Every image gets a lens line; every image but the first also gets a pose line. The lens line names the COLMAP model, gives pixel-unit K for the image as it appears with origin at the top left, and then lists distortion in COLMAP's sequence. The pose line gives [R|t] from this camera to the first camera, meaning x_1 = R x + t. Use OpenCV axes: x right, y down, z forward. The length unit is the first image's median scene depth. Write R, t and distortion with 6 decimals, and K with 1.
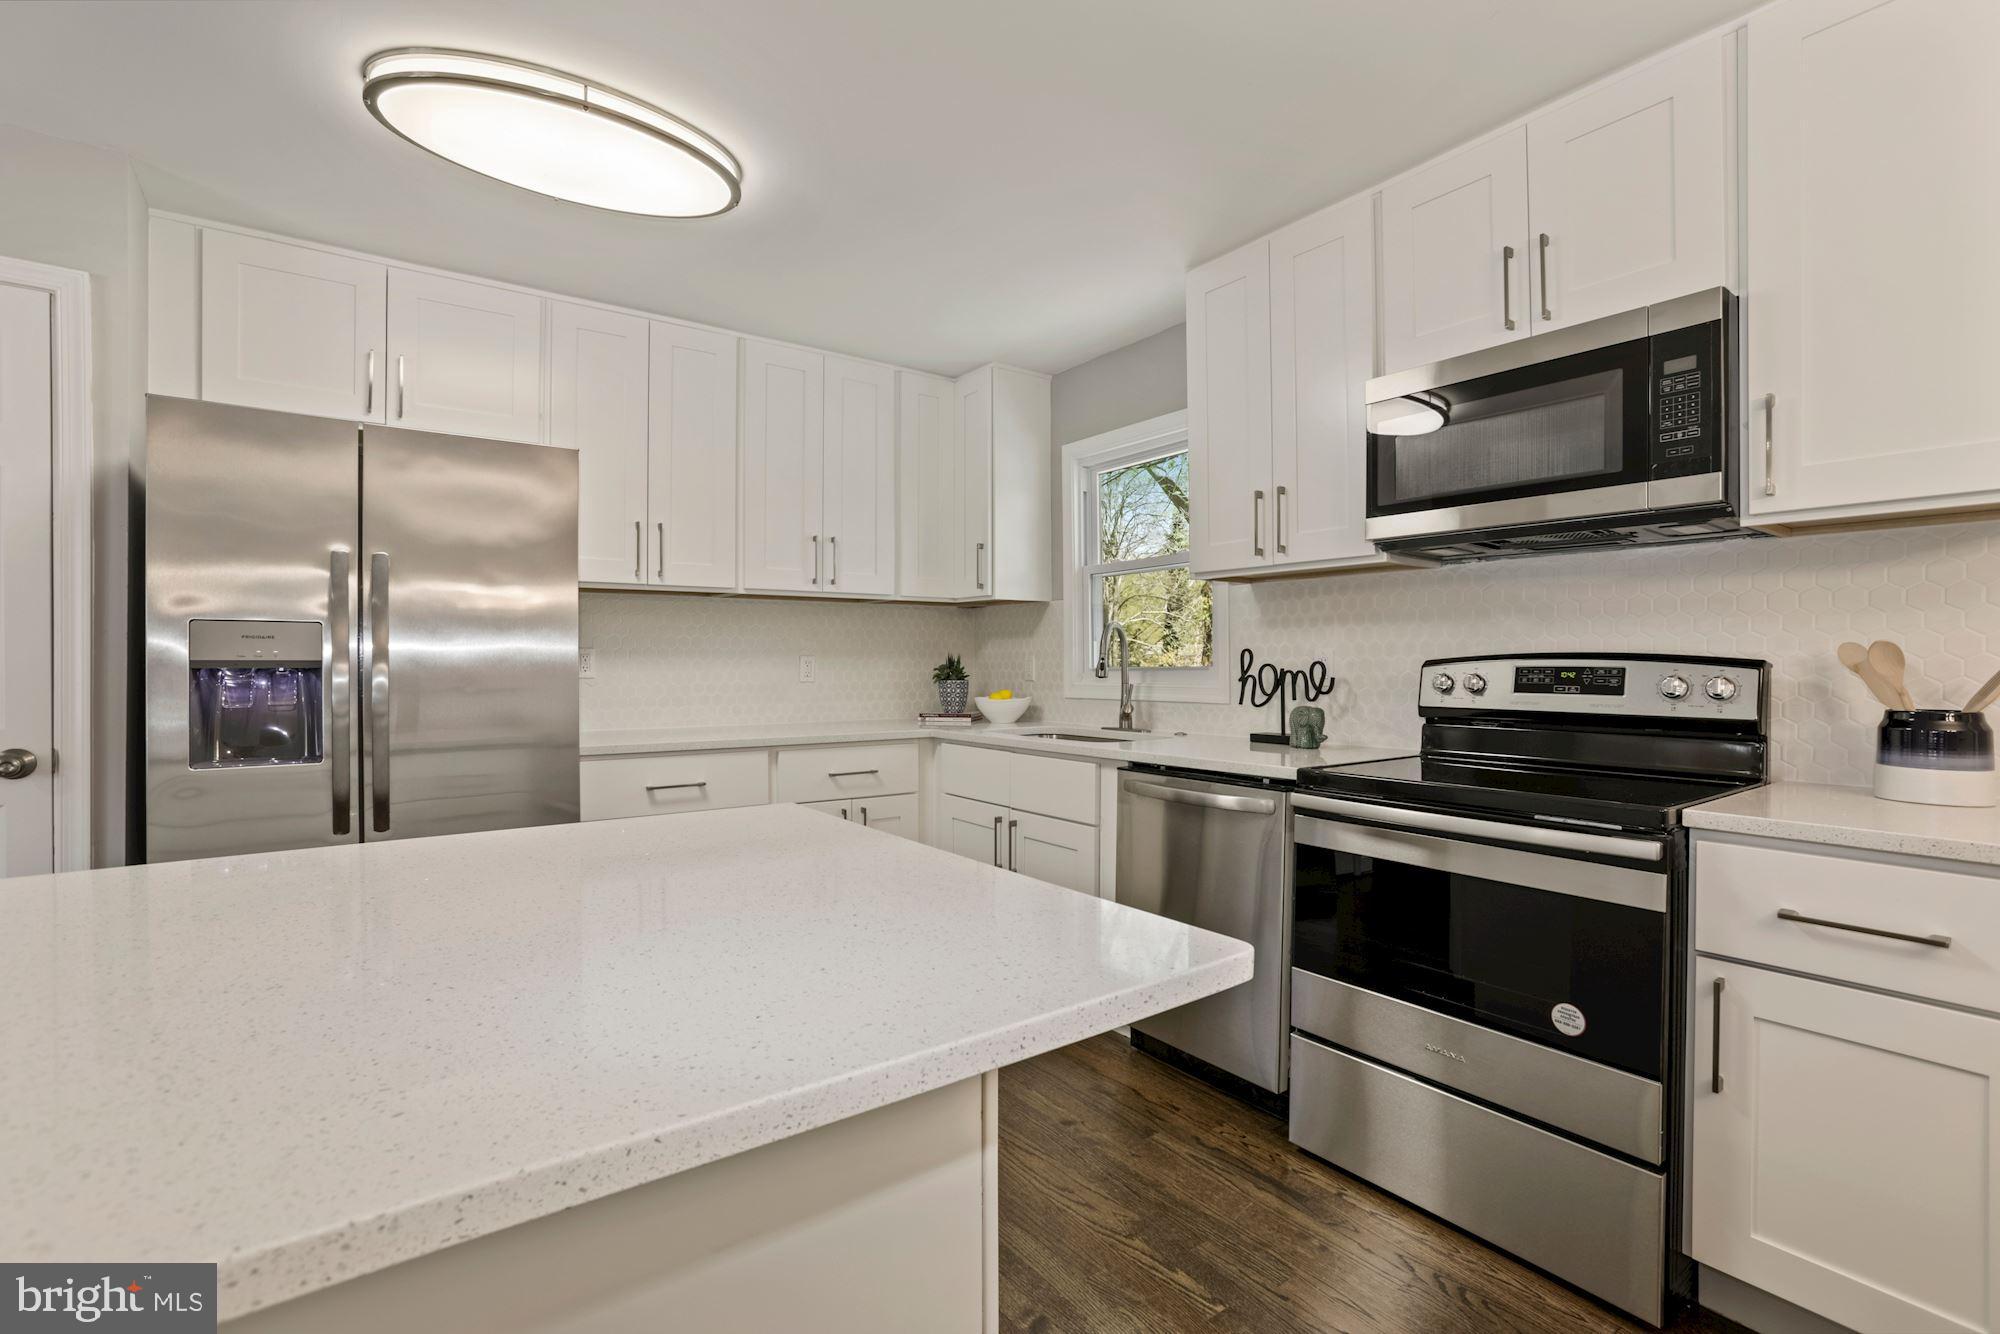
lens RADIAL K [[895.0, 0, 1000.0], [0, 895.0, 667.0], [0, 0, 1]] dist [-0.027622, 0.000114]
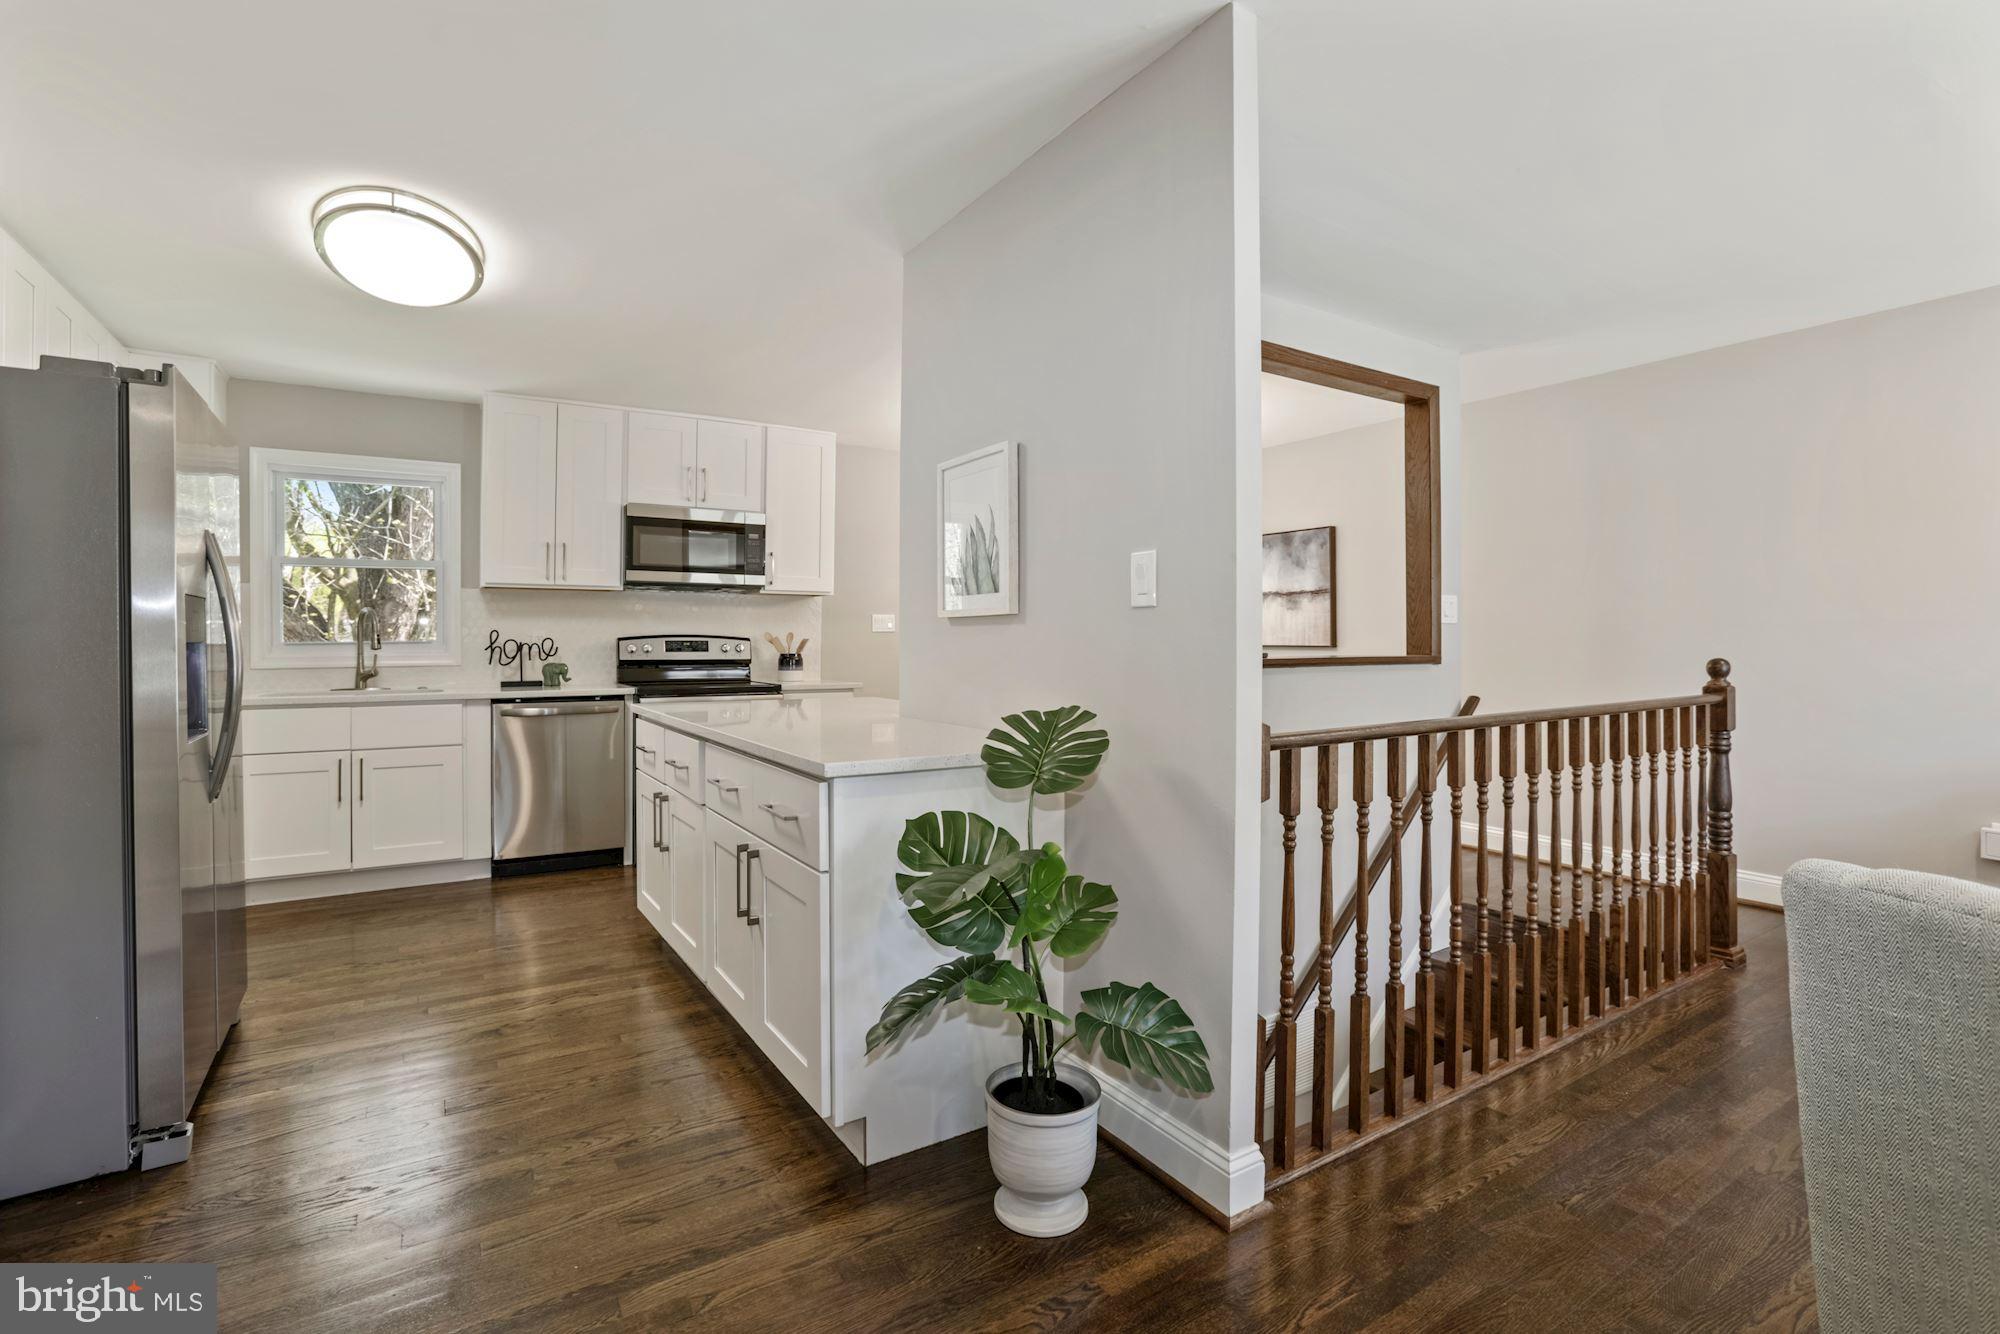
lens RADIAL K [[895.0, 0, 1000.0], [0, 895.0, 667.0], [0, 0, 1]] dist [-0.027622, 0.000114]
pose [[0.061492, -0.019307, 0.997921, -1.672962], [0.009404, 0.999780, 0.018763, 0.032778], [-0.998063, 0.008231, 0.061660, -0.010513]]
